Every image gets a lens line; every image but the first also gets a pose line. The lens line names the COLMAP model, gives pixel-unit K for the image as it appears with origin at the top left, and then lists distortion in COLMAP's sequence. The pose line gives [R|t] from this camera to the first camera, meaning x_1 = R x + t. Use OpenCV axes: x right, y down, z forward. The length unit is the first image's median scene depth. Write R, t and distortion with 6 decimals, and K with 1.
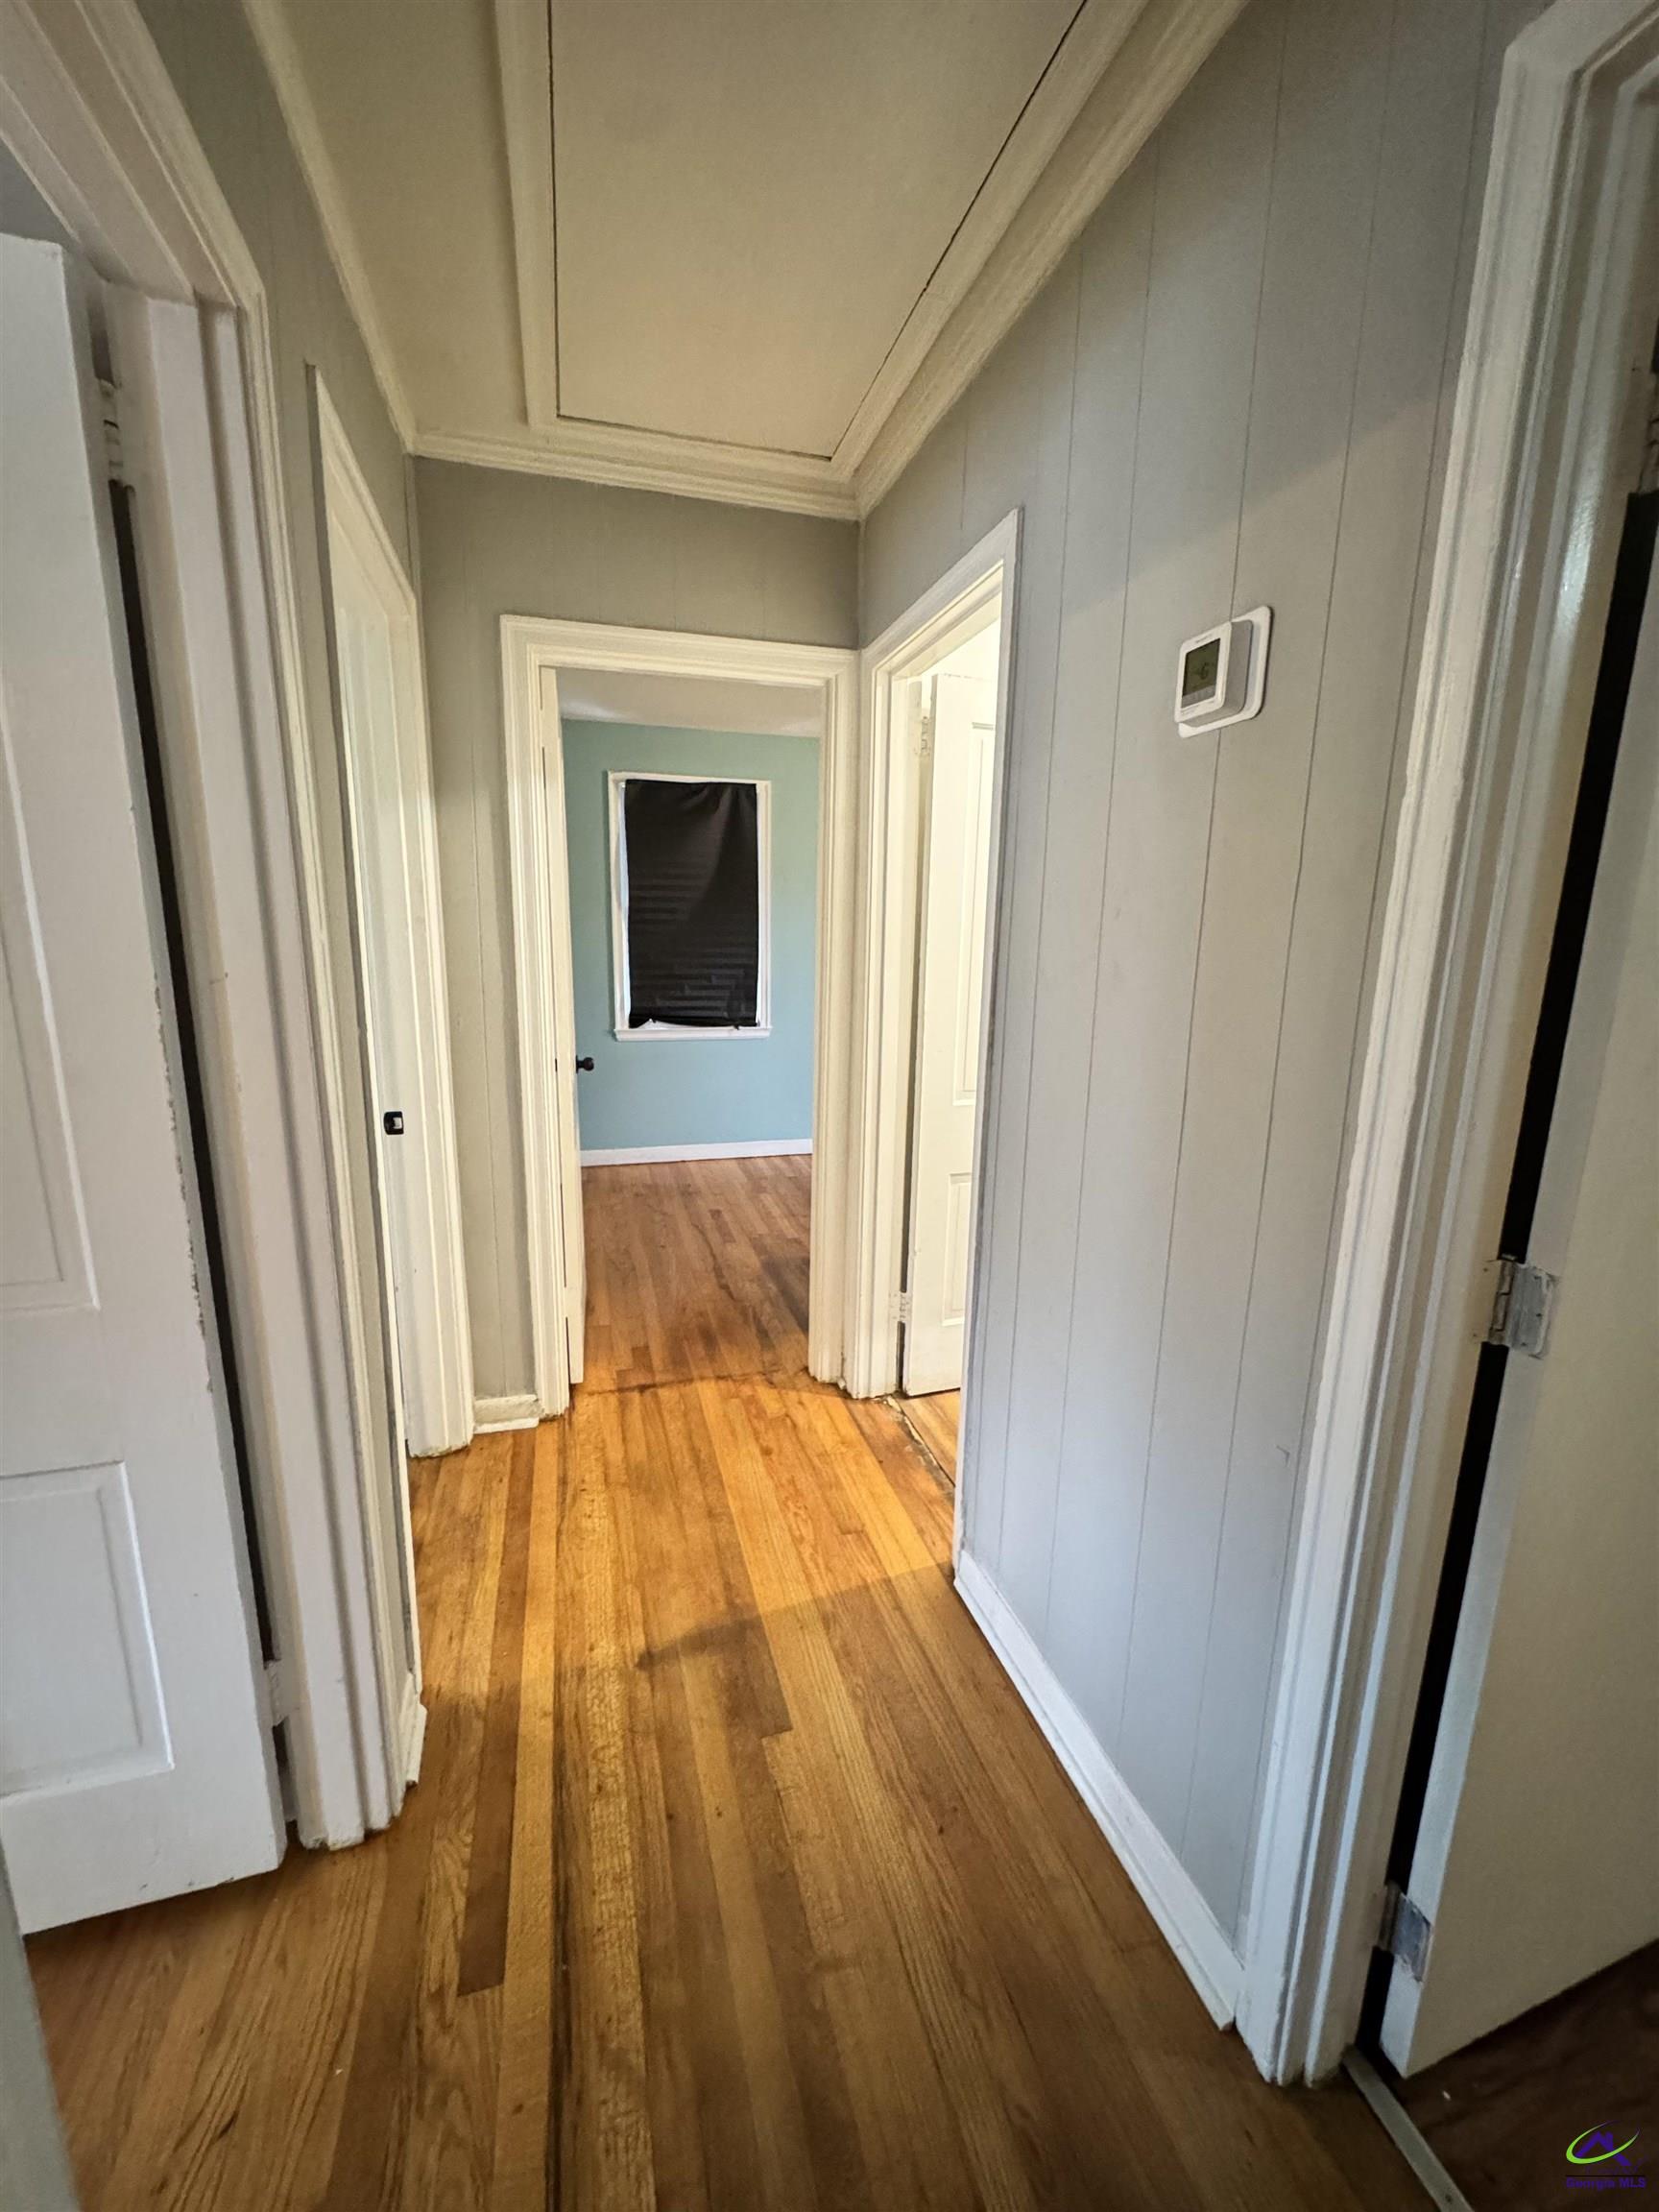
lens RADIAL K [[871.1, 0, 829.5], [0, 871.1, 1106.0], [0, 0, 1]] dist [-0.001021, -0.000006]
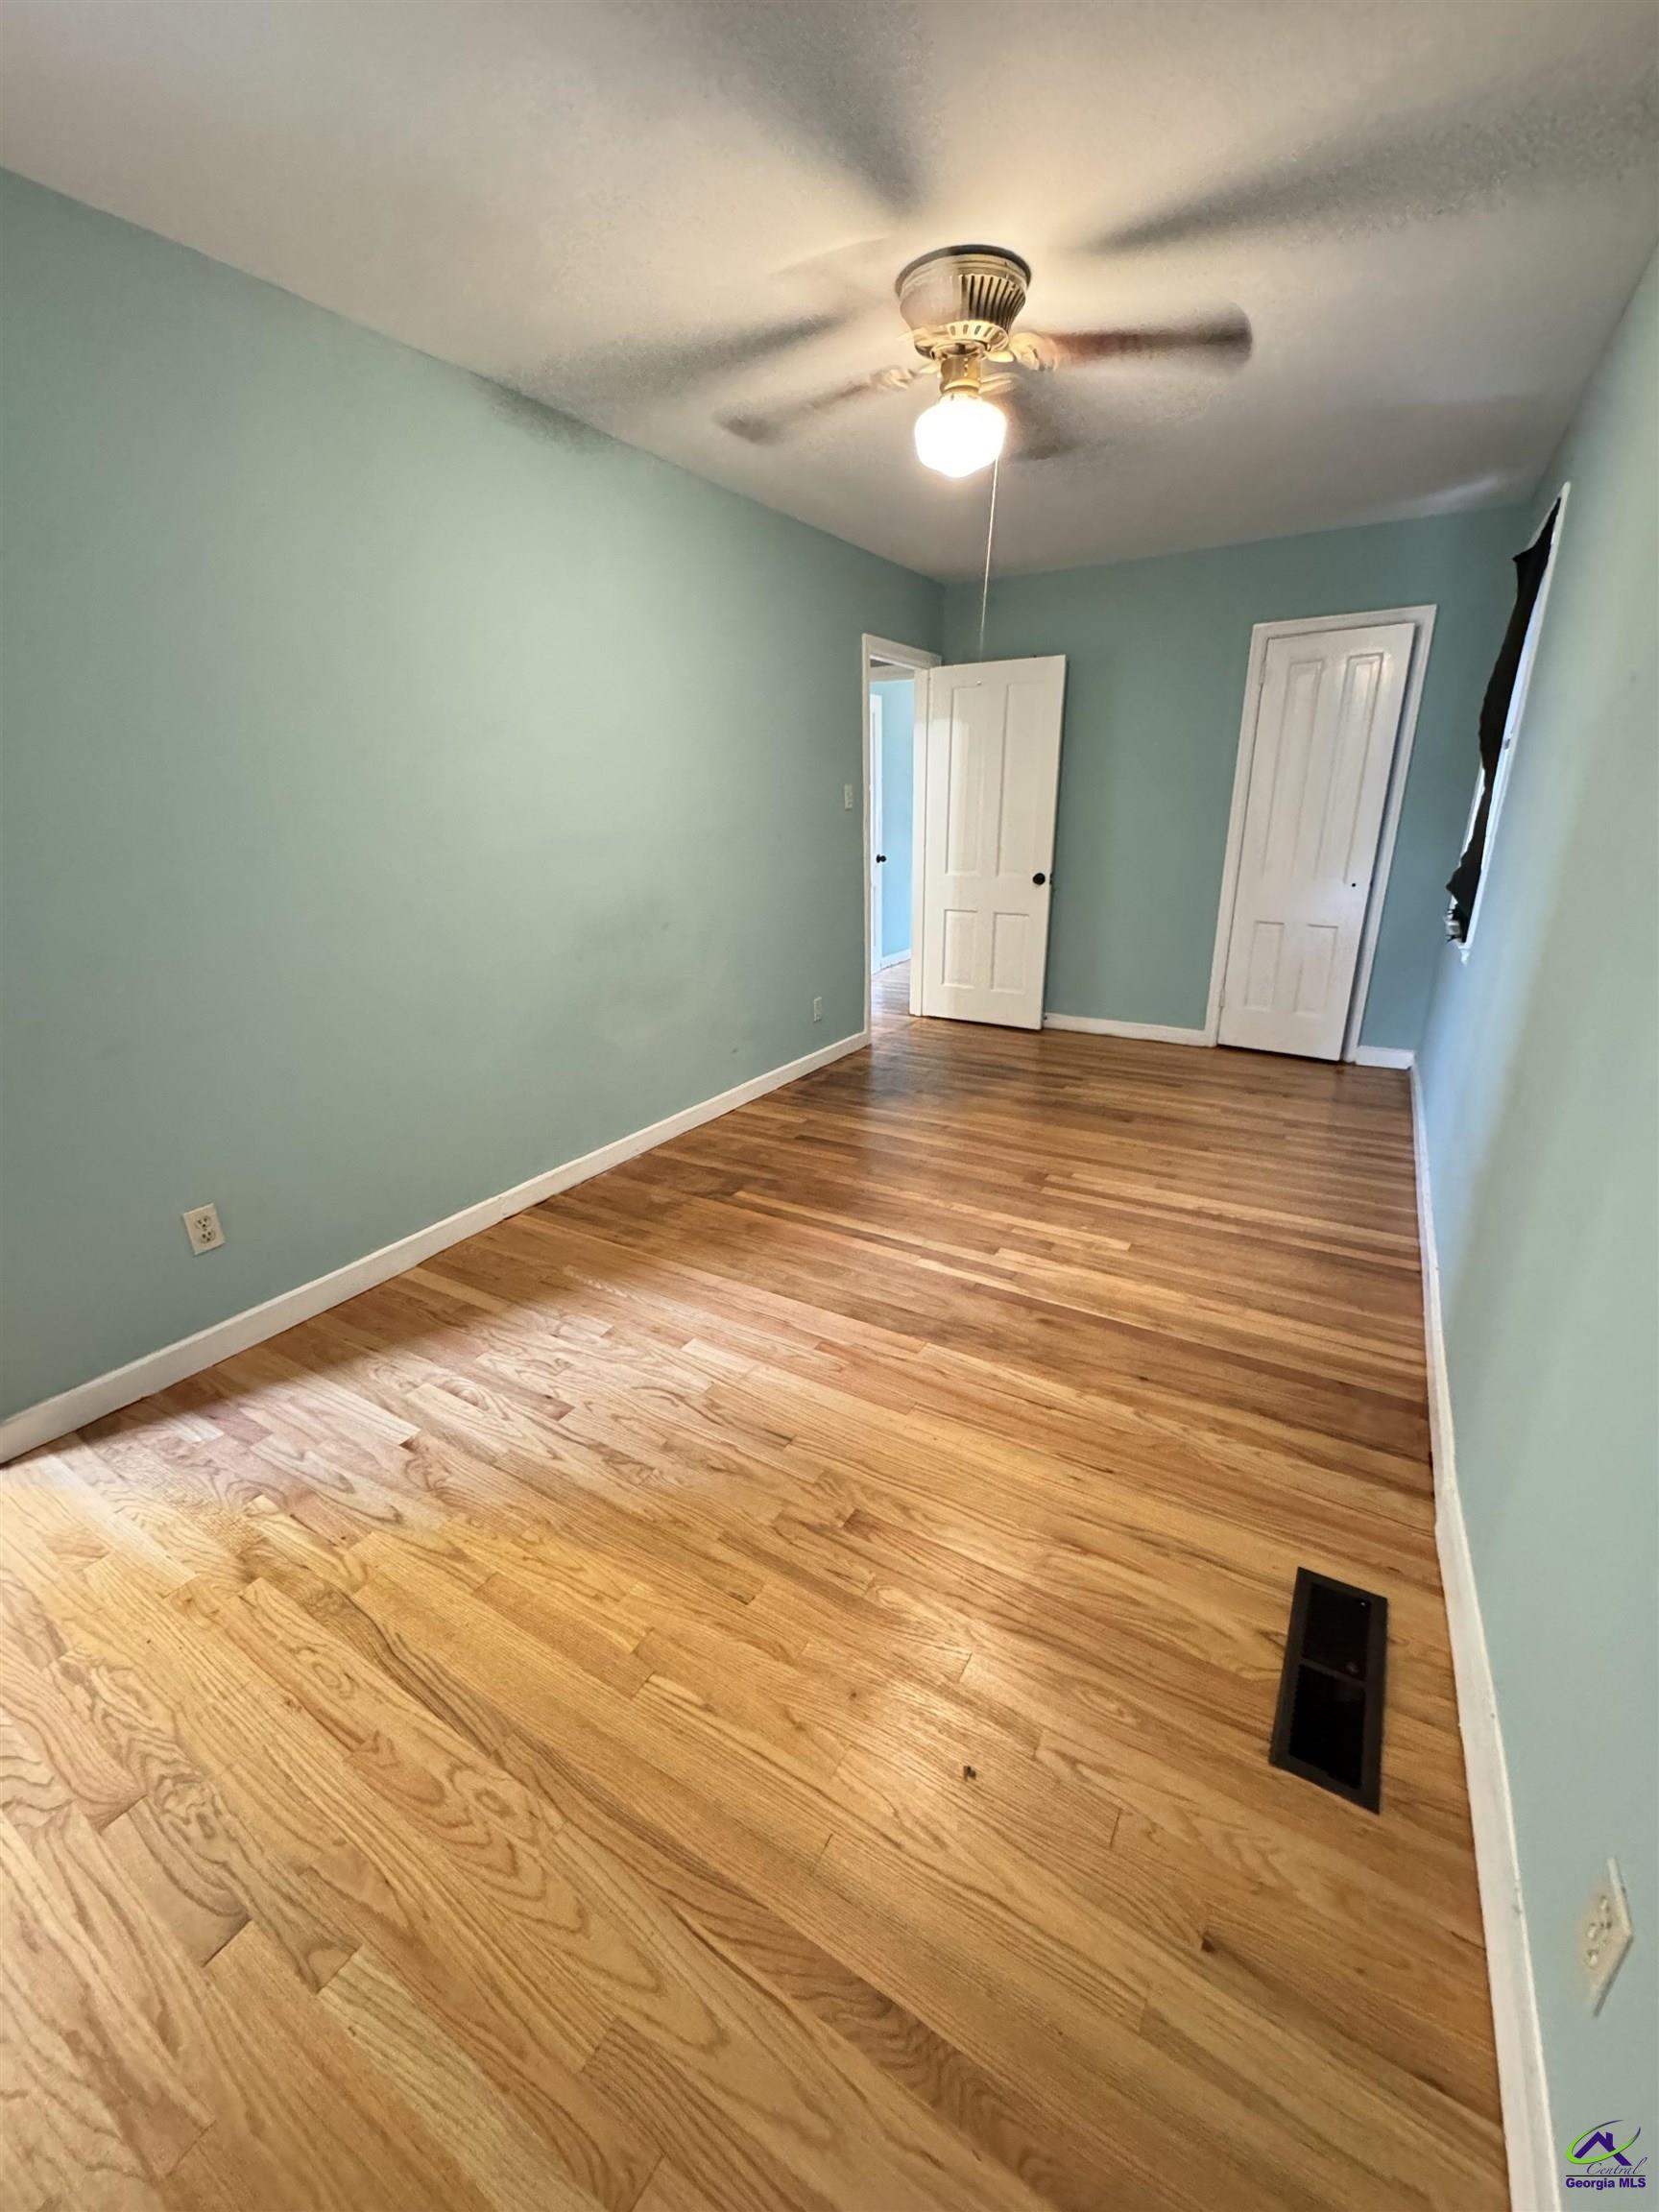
lens RADIAL K [[879.7, 0, 833.1], [0, 879.7, 1104.2], [0, 0, 1]] dist [-0.003733, -0.000113]
pose [[-0.735757, 0.210734, -0.643625, 1.329798], [-0.129688, 0.888929, 0.439303, -0.410233], [0.664713, 0.406690, -0.626706, 2.290822]]
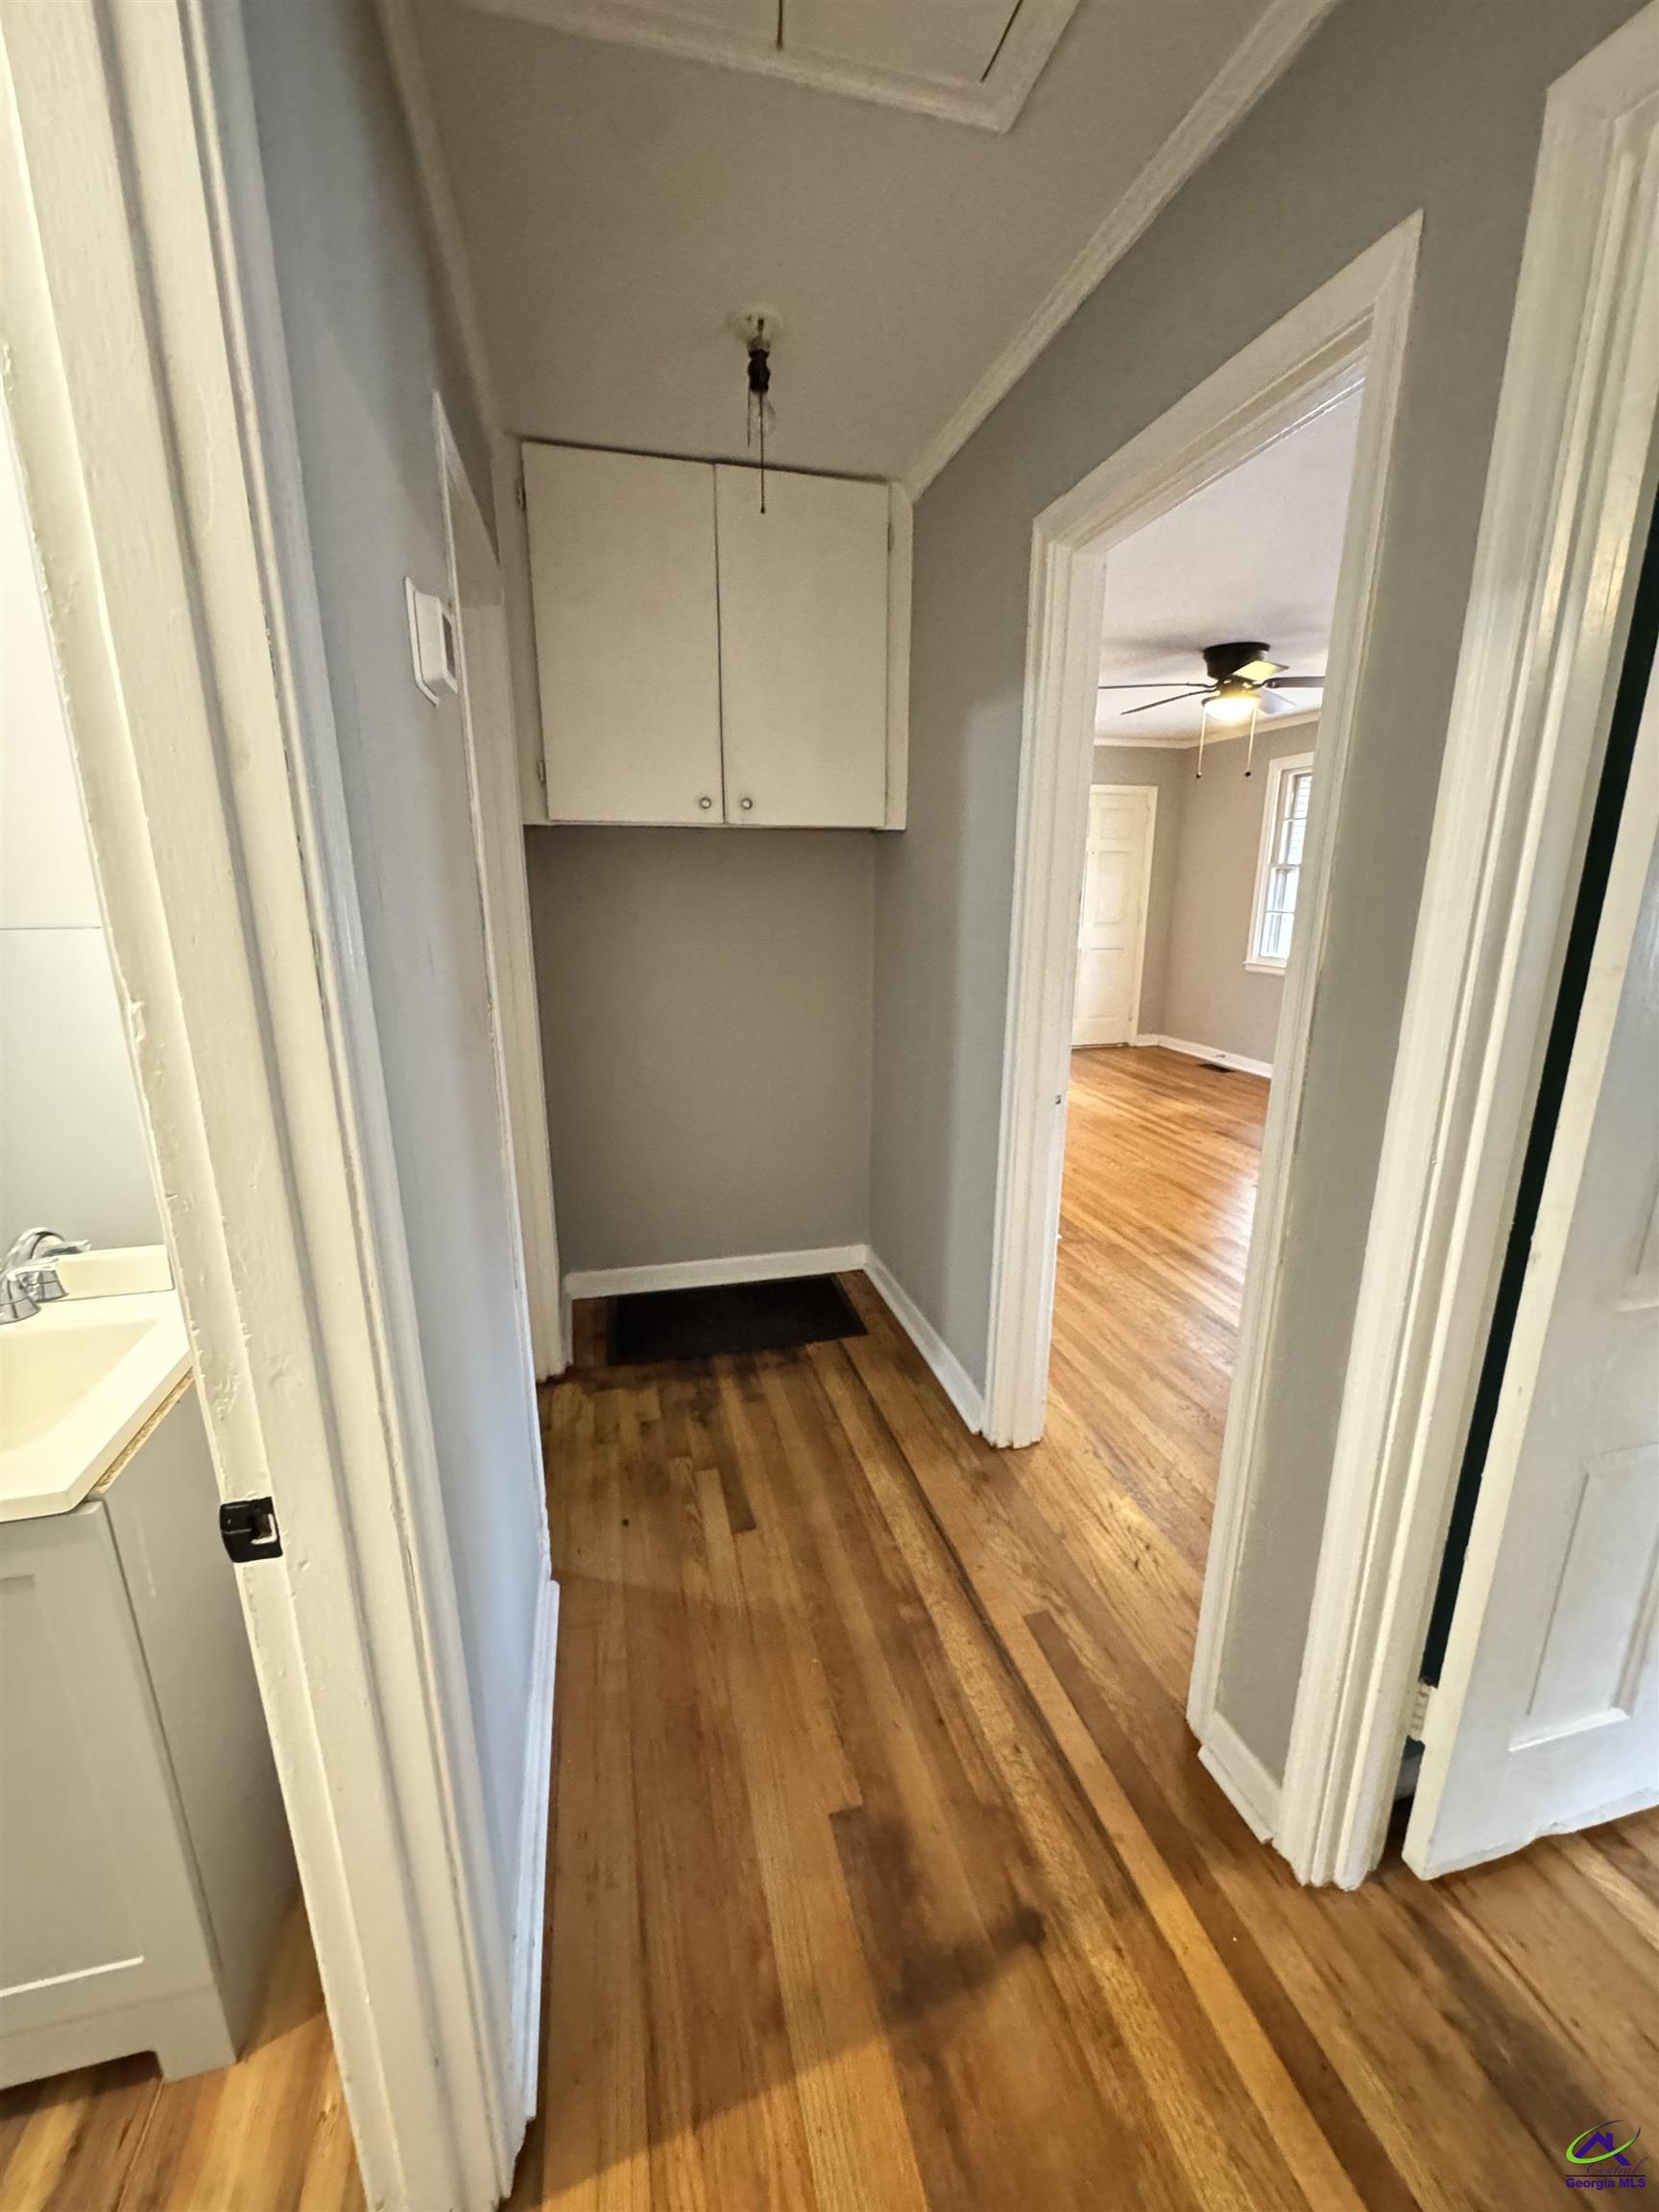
lens RADIAL K [[879.7, 0, 833.1], [0, 879.7, 1104.2], [0, 0, 1]] dist [-0.003733, -0.000113]
pose [[-0.999437, -0.024007, 0.023448, -0.028991], [-0.011573, 0.902433, 0.430675, -0.182234], [-0.031500, 0.430161, -0.902203, 0.860202]]
